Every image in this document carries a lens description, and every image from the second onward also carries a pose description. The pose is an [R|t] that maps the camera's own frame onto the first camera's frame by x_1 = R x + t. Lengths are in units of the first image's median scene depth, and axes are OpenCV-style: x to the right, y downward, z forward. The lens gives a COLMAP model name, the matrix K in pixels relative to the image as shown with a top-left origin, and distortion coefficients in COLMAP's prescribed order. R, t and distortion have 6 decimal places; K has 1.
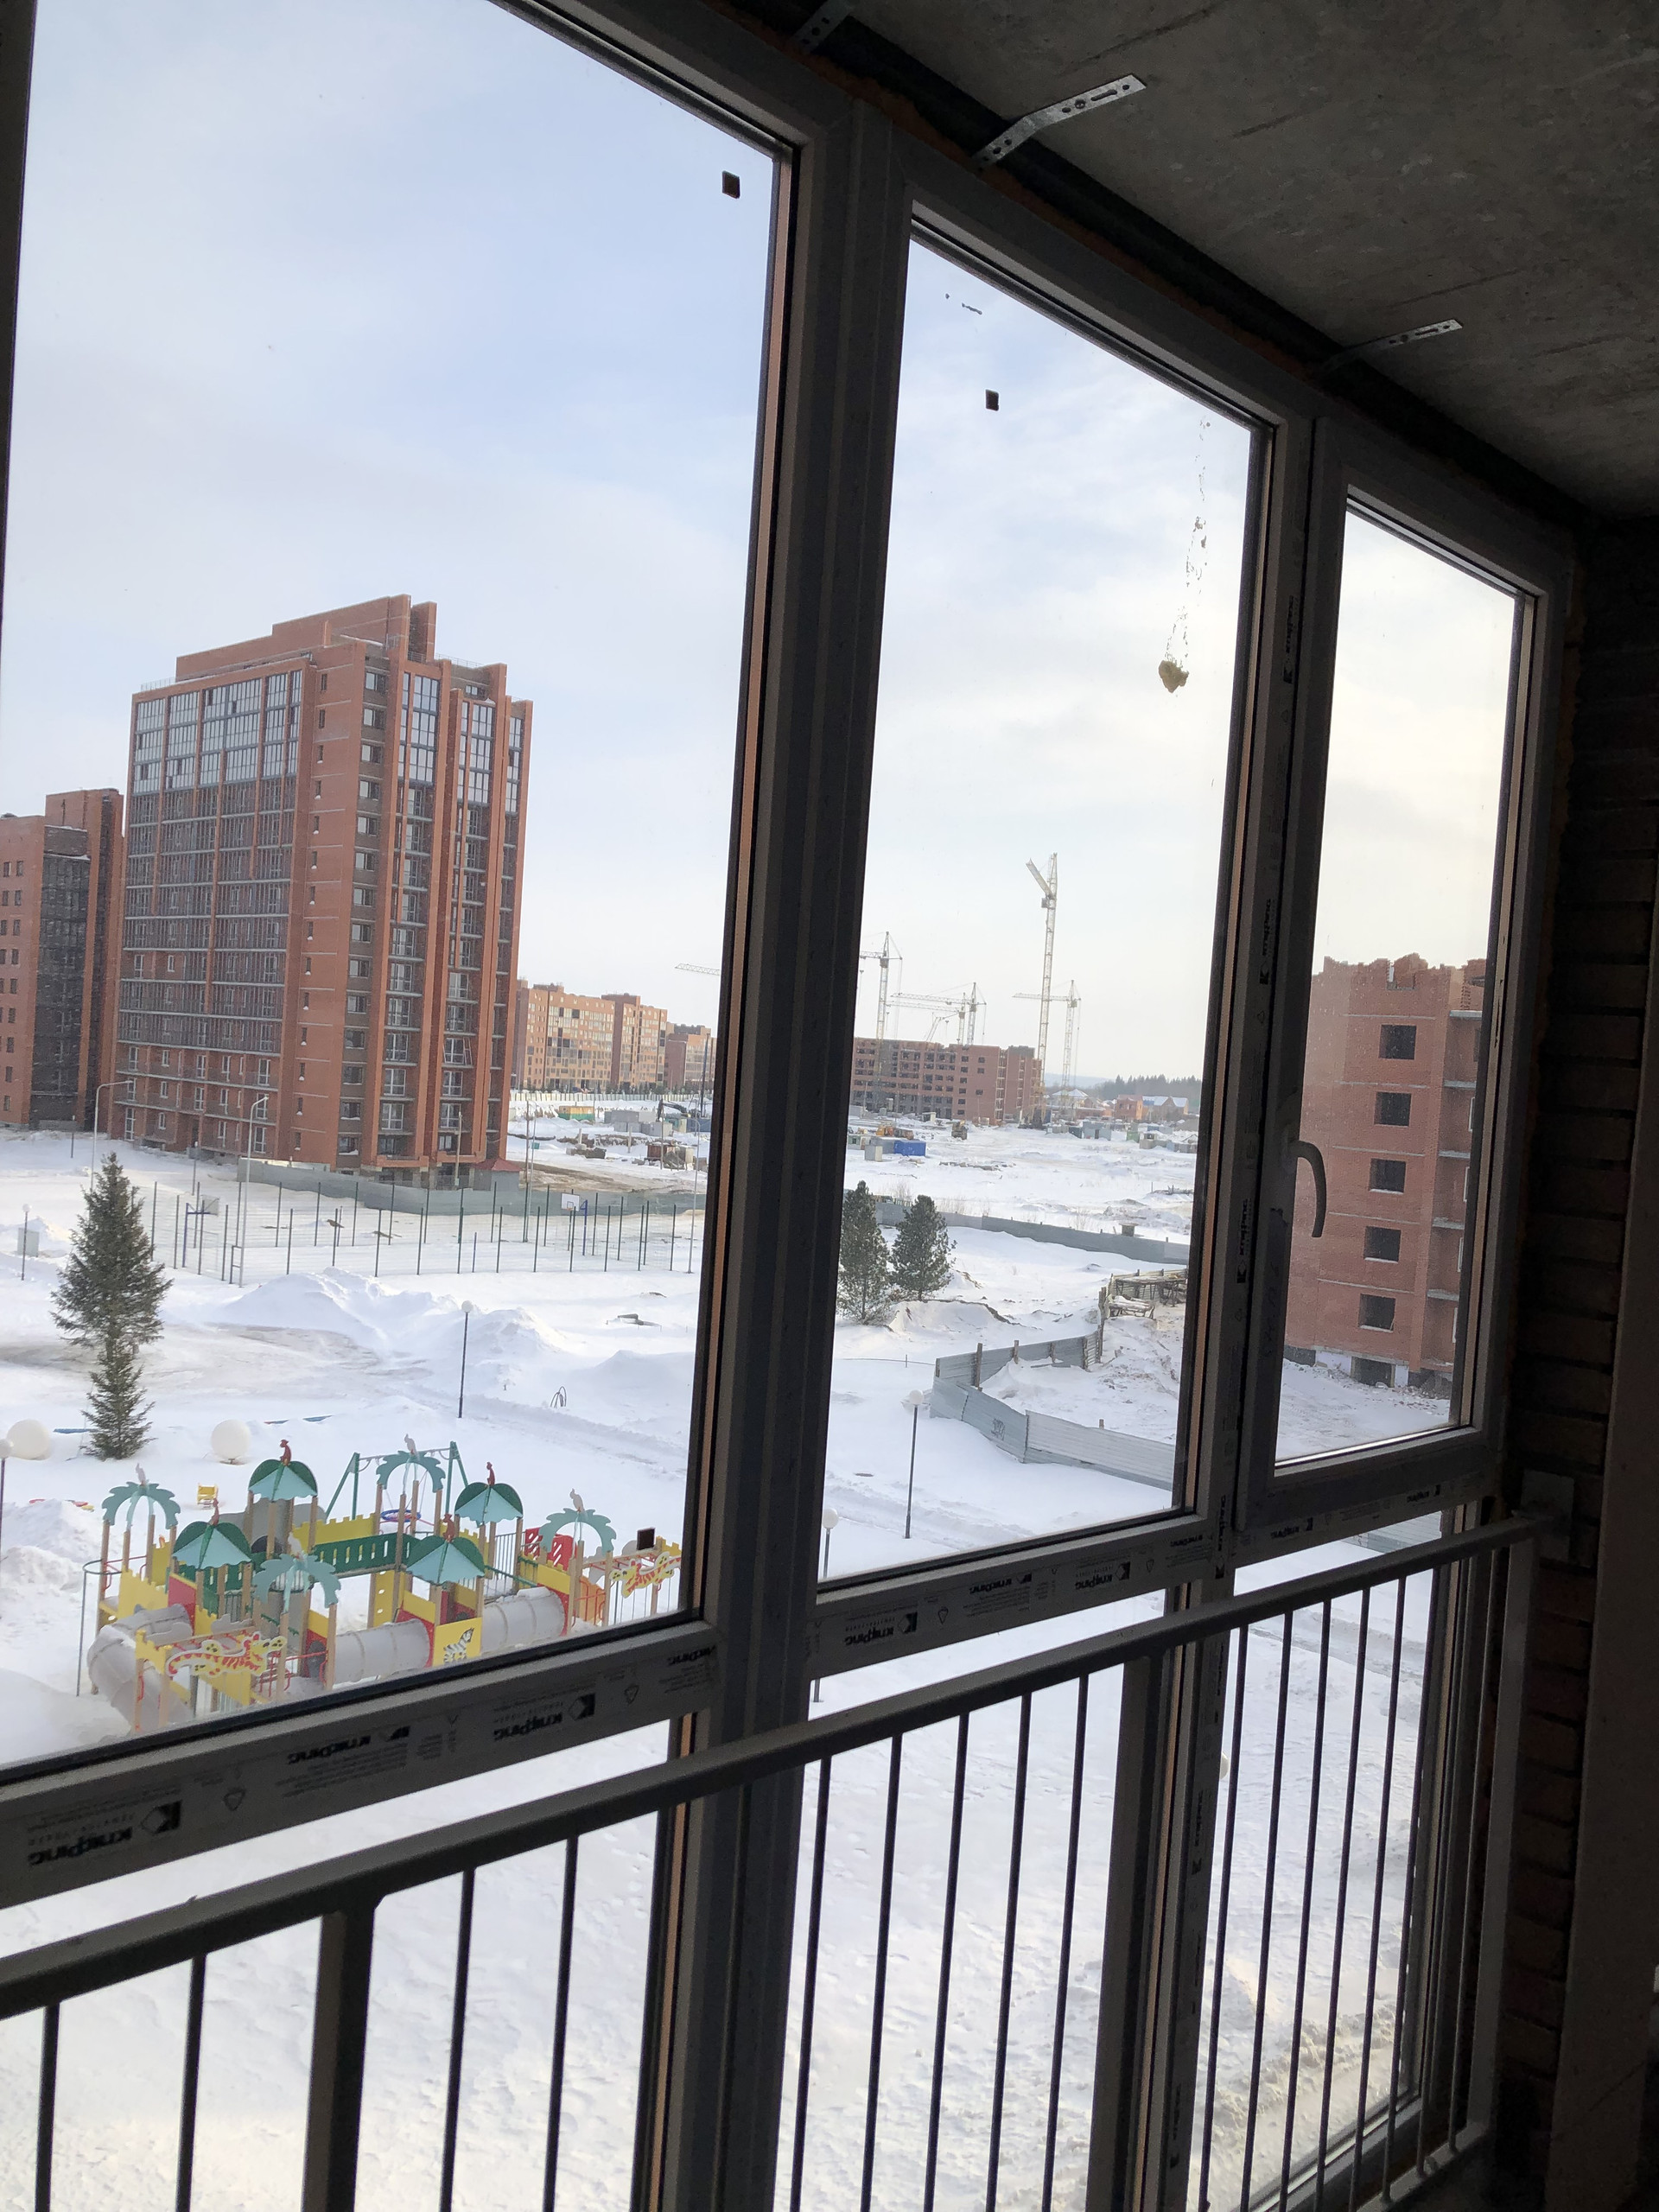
lens RADIAL K [[1802.7, 0, 844.1], [0, 1802.7, 1104.4], [0, 0, 1]] dist [0.050537, -0.053505]
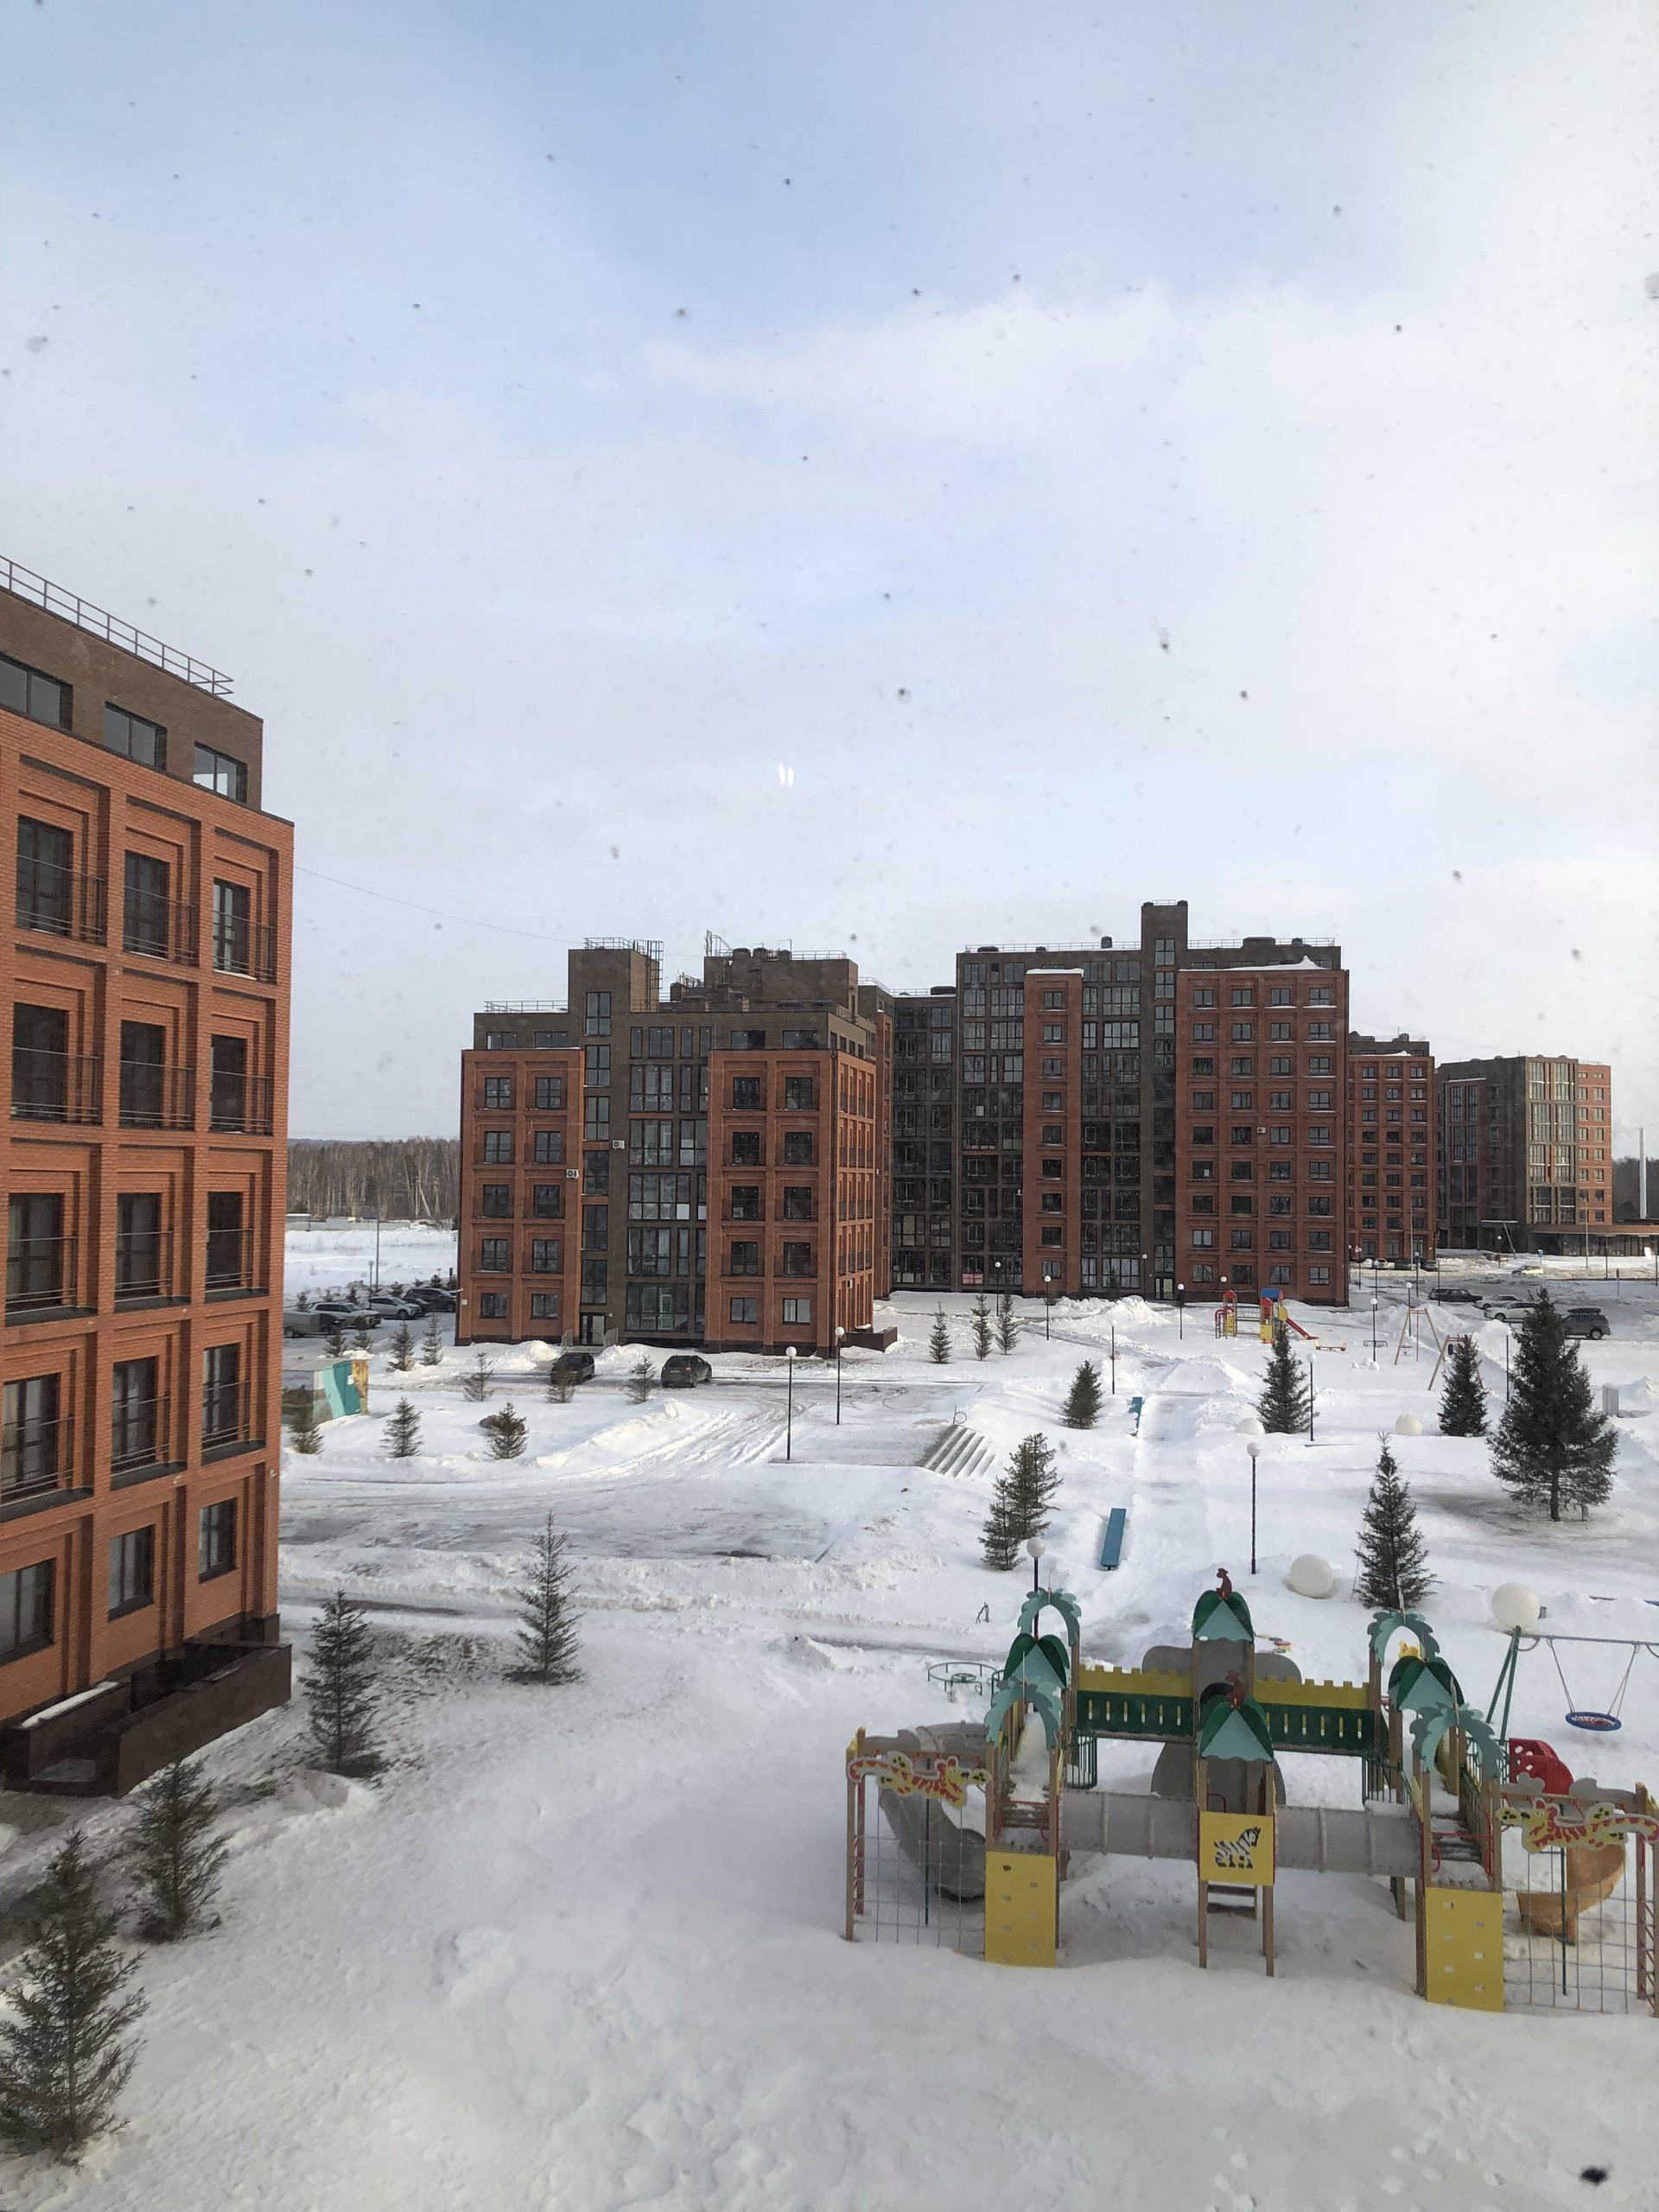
lens RADIAL K [[1802.7, 0, 809.5], [0, 1802.7, 1094.3], [0, 0, 1]] dist [0.050537, -0.053505]
pose [[0.560188, -0.099653, -0.822349, 0.163182], [0.011386, 0.993570, -0.112646, 0.028795], [0.828287, 0.053739, 0.557721, 0.180073]]
